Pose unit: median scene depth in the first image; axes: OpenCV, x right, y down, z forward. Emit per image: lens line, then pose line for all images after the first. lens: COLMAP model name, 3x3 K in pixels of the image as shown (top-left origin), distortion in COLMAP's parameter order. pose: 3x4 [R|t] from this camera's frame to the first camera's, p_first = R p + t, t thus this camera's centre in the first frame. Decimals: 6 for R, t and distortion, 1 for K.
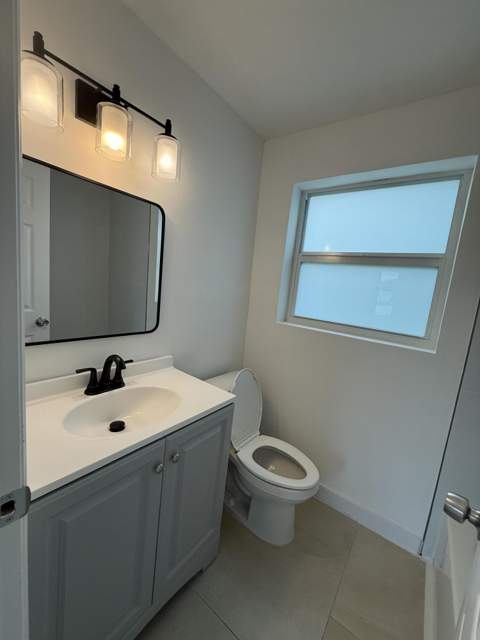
lens RADIAL K [[256.5, 0, 238.3], [0, 256.5, 317.8], [0, 0, 1]] dist [0.000292, 0.000017]
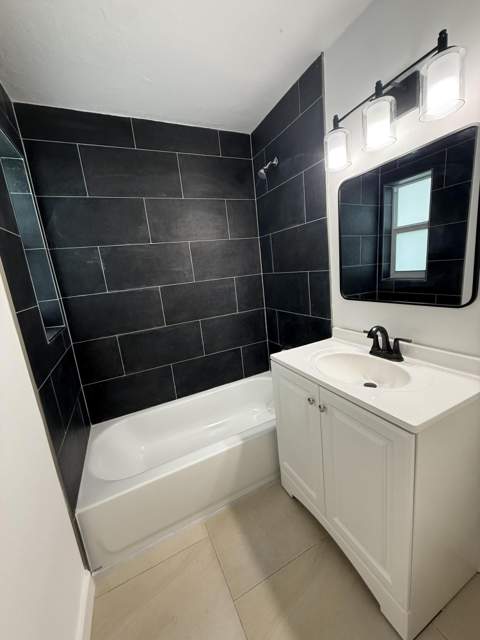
lens RADIAL K [[255.3, 0, 240.0], [0, 255.3, 320.0], [0, 0, 1]] dist [0.004161, 0.000035]
pose [[-0.451454, 0.107286, -0.885821, 0.757710], [-0.080901, 0.983735, 0.160376, -0.007434], [0.888619, 0.144066, -0.435432, 0.921244]]
